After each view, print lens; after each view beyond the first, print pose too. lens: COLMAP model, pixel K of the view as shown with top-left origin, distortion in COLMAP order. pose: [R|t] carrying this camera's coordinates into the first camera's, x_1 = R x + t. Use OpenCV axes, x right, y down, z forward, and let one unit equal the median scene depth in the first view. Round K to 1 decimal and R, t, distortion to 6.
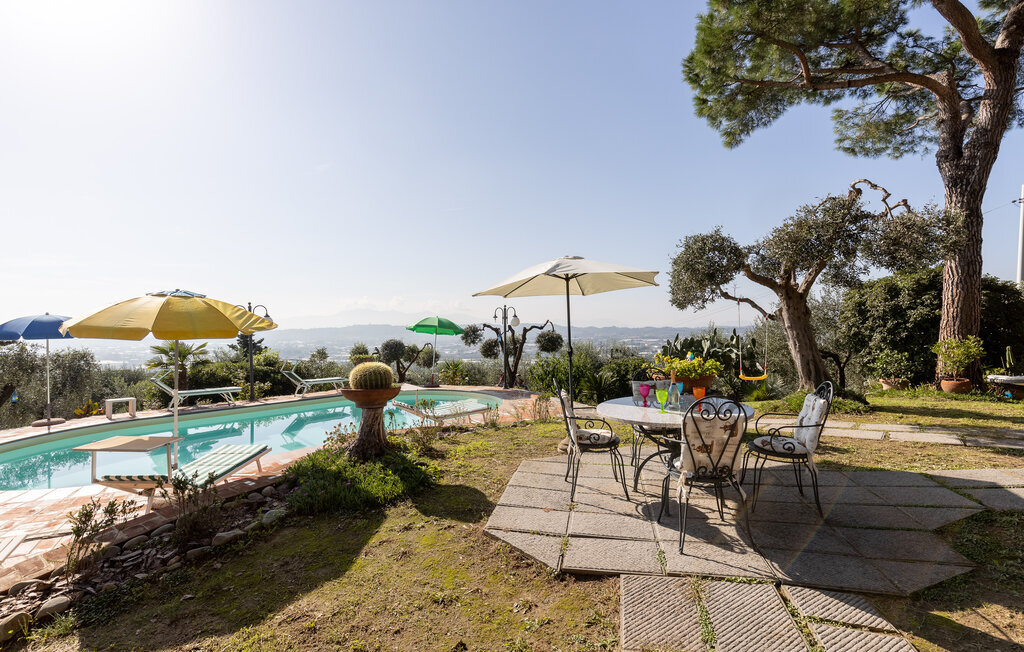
lens RADIAL K [[475.3, 0, 512.0], [0, 475.3, 326.0], [0, 0, 1]] dist [0.000264, -0.000521]
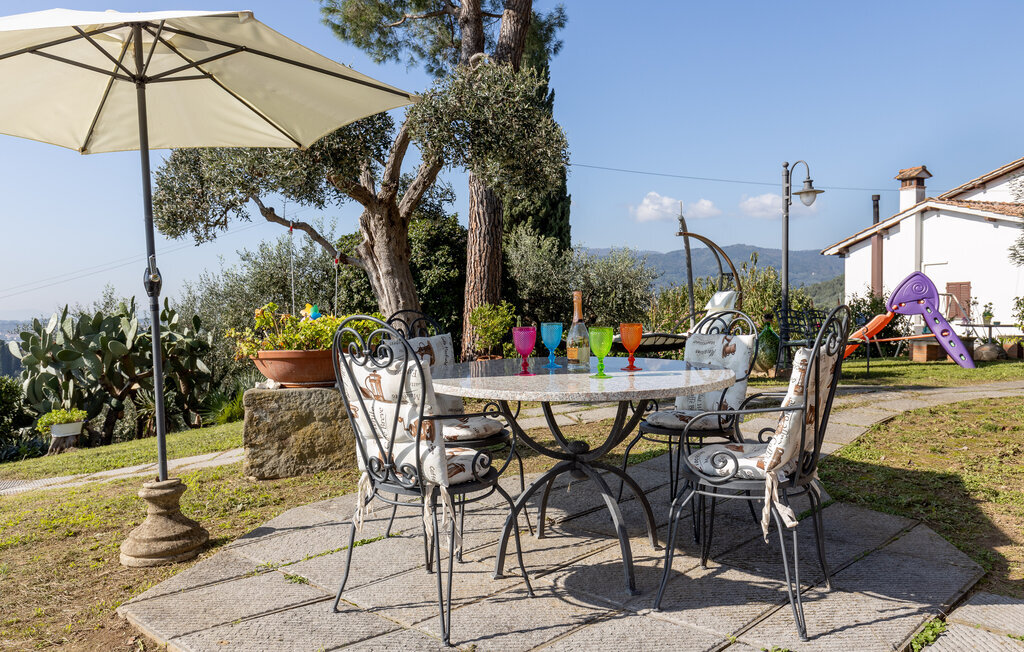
lens RADIAL K [[800.5, 0, 512.0], [0, 800.5, 326.0], [0, 0, 1]] dist [-0.000305, -0.000356]
pose [[0.524490, -0.007937, 0.851380, -0.156852], [0.005819, 0.999967, 0.005737, 0.052164], [-0.851397, 0.001946, 0.524518, 0.271979]]
